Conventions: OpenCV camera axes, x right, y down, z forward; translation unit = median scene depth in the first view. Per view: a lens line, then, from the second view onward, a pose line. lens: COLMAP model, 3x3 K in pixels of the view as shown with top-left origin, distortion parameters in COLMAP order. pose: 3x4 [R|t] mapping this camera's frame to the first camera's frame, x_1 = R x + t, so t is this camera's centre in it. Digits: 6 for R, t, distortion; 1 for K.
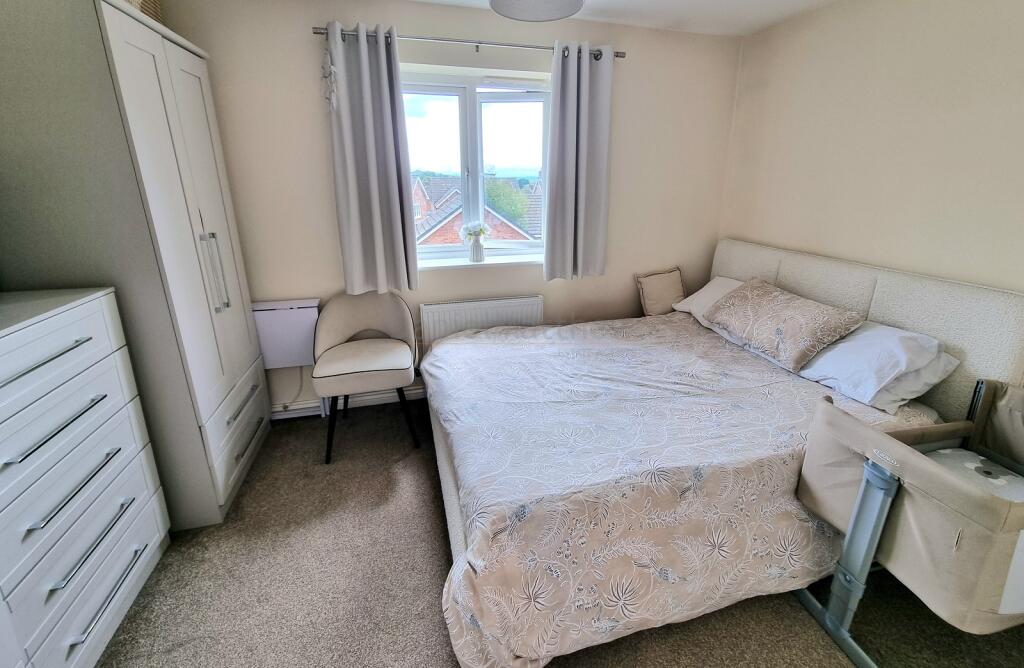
lens RADIAL K [[427.2, 0, 512.3], [0, 427.2, 281.7], [0, 0, 1]] dist [0.001557, -0.000008]
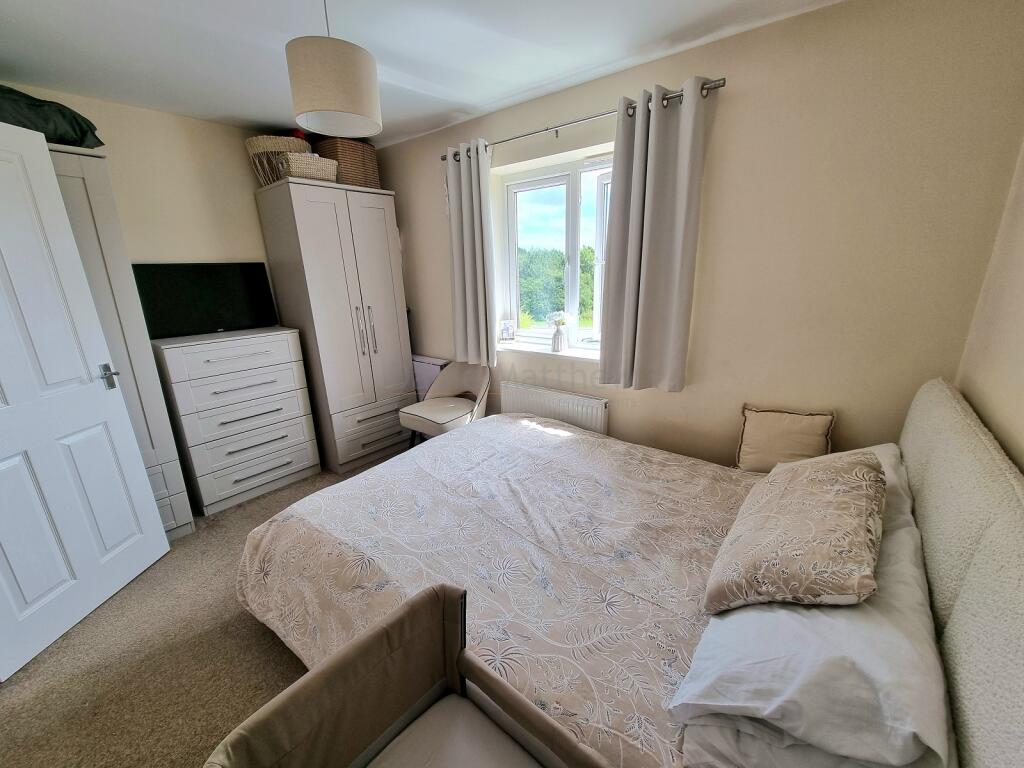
lens RADIAL K [[414.5, 0, 512.0], [0, 414.5, 384.0], [0, 0, 1]] dist [-0.000910, -0.000115]
pose [[0.592274, 0.201112, -0.780235, 0.776872], [-0.165418, 0.978072, 0.126538, -0.095635], [0.788574, 0.054120, 0.612554, 0.401804]]
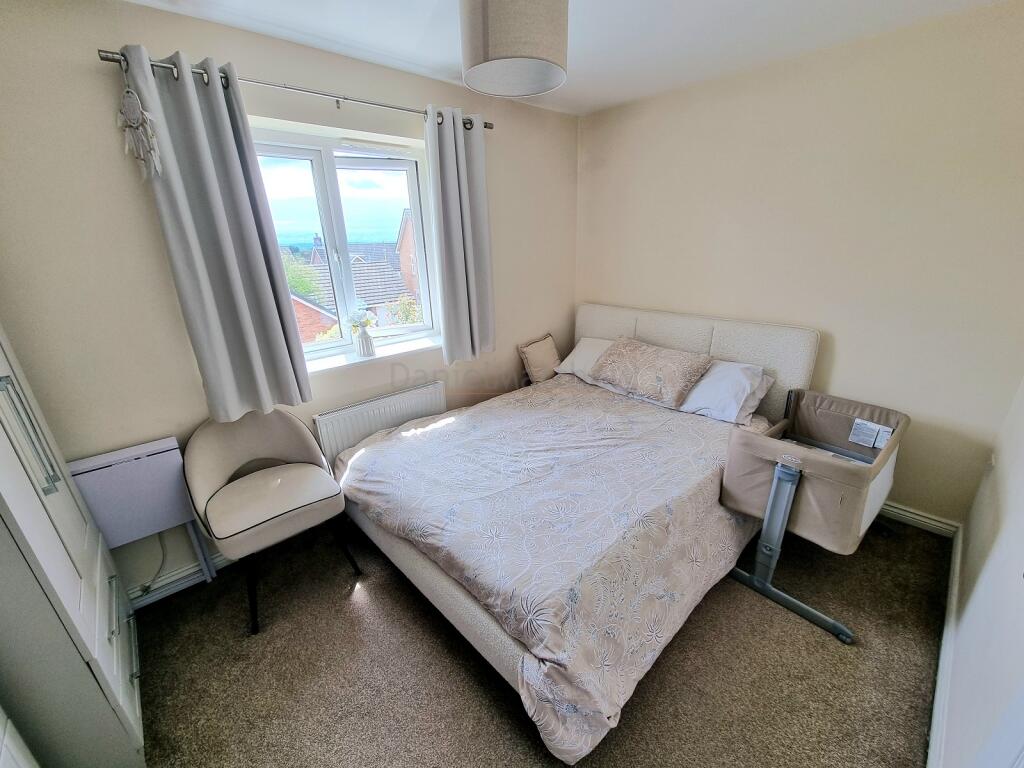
lens RADIAL K [[429.6, 0, 512.0], [0, 429.6, 384.0], [0, 0, 1]] dist [0.000163, -0.000233]
pose [[0.884664, -0.172022, 0.433333, -0.265258], [0.135606, 0.984199, 0.113856, -0.061032], [-0.446072, -0.041962, 0.894013, 0.080942]]
